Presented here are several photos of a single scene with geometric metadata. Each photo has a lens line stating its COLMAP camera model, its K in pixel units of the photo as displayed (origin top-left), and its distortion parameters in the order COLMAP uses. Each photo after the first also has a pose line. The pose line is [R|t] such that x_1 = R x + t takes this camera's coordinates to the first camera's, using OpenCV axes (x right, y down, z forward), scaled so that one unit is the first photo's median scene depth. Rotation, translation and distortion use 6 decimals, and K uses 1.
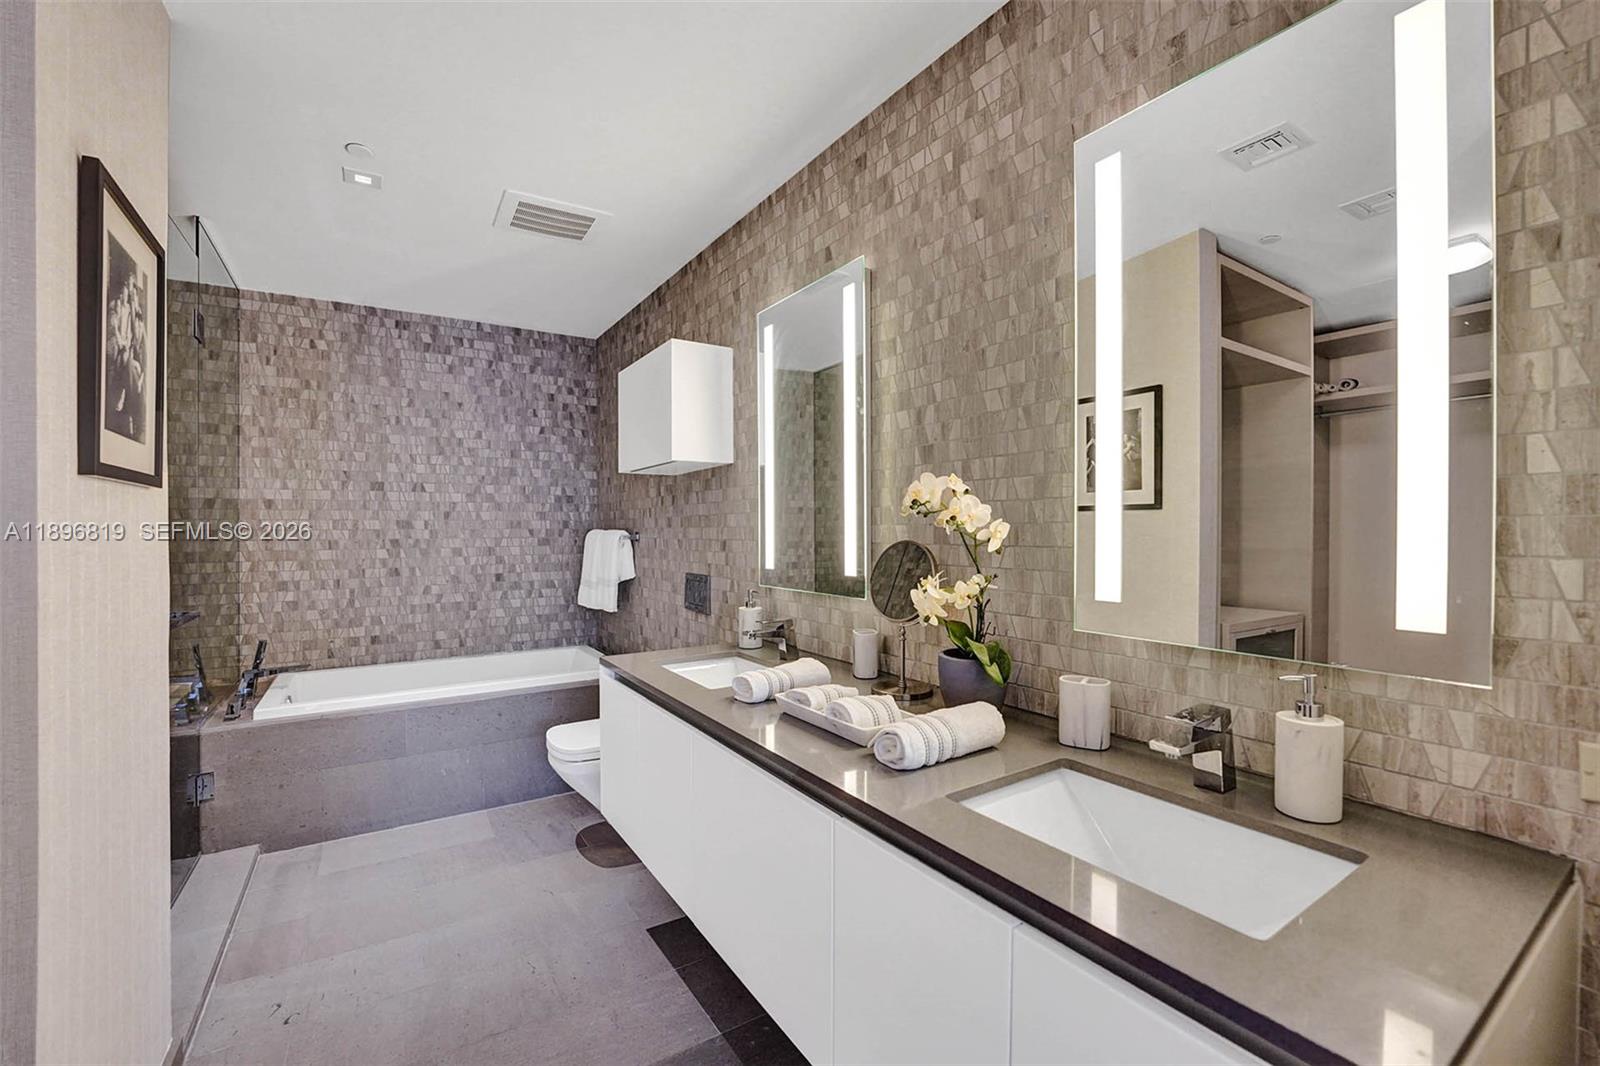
lens RADIAL K [[689.1, 0, 806.5], [0, 689.1, 532.1], [0, 0, 1]] dist [-0.020580, -0.000108]
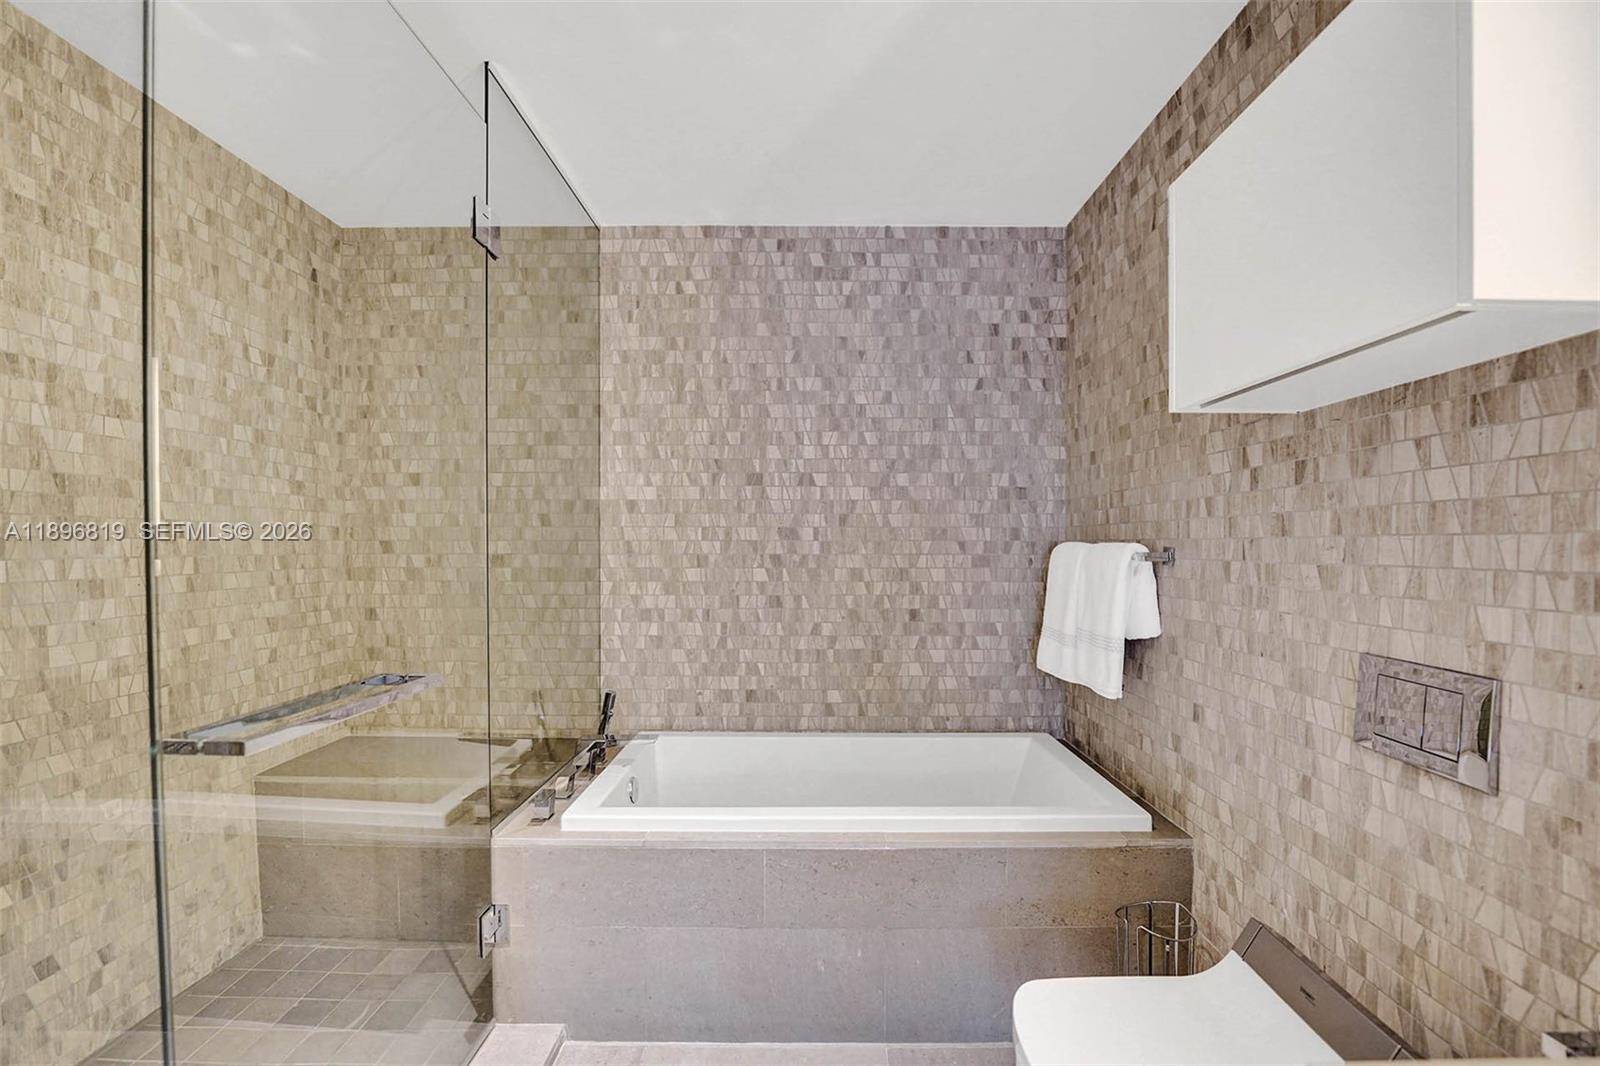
lens RADIAL K [[689.1, 0, 802.0], [0, 689.1, 547.6], [0, 0, 1]] dist [-0.020580, -0.000108]
pose [[0.836414, 0.008676, -0.548029, -0.192469], [-0.007644, 0.999962, 0.004164, 0.000061], [0.548044, 0.000706, 0.836449, 0.422996]]
